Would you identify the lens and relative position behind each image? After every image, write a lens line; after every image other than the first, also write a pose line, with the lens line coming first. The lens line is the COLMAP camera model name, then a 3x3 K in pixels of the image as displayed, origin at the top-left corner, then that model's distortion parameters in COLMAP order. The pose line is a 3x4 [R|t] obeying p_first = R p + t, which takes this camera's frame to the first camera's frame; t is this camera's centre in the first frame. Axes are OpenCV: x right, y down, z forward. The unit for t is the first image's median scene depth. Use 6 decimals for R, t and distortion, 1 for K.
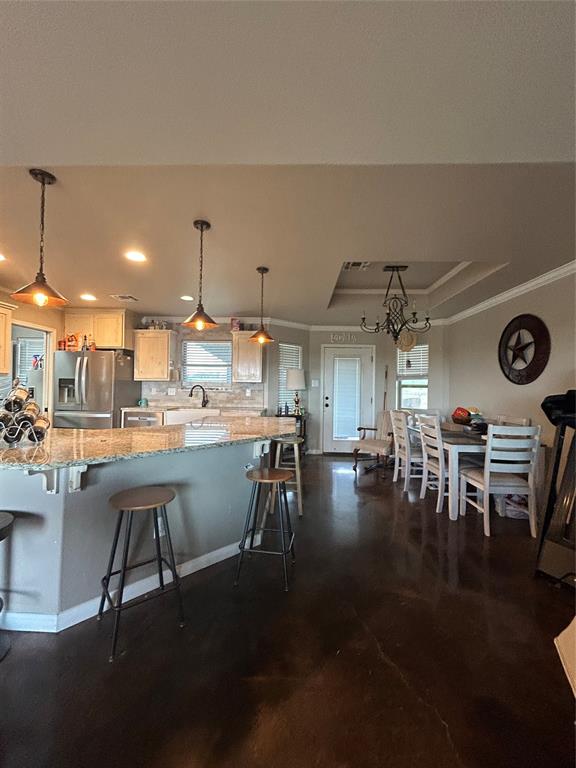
lens RADIAL K [[314.3, 0, 288.8], [0, 314.3, 382.1], [0, 0, 1]] dist [0.000531, 0.000664]
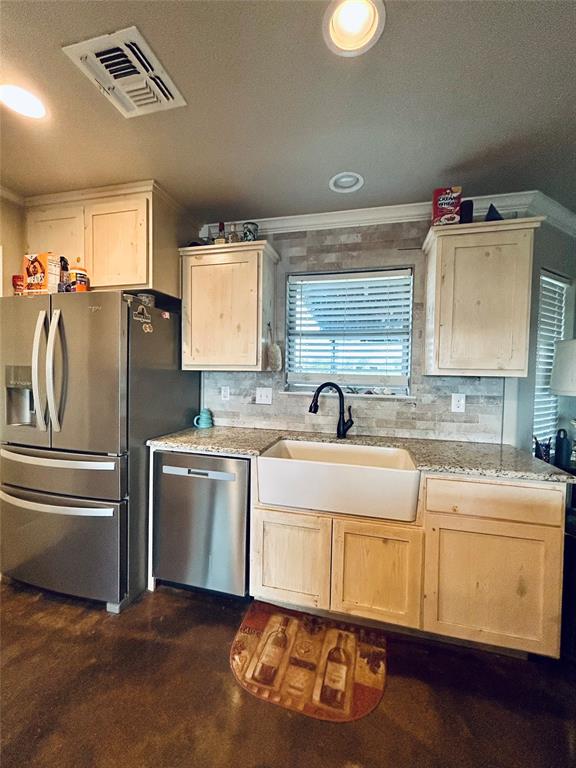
lens RADIAL K [[314.3, 0, 288.8], [0, 314.3, 382.1], [0, 0, 1]] dist [0.000531, 0.000664]
pose [[0.976459, 0.012144, -0.215360, -0.259066], [-0.002358, 0.998955, 0.045641, -0.009044], [0.215690, -0.044059, 0.975467, 0.615602]]
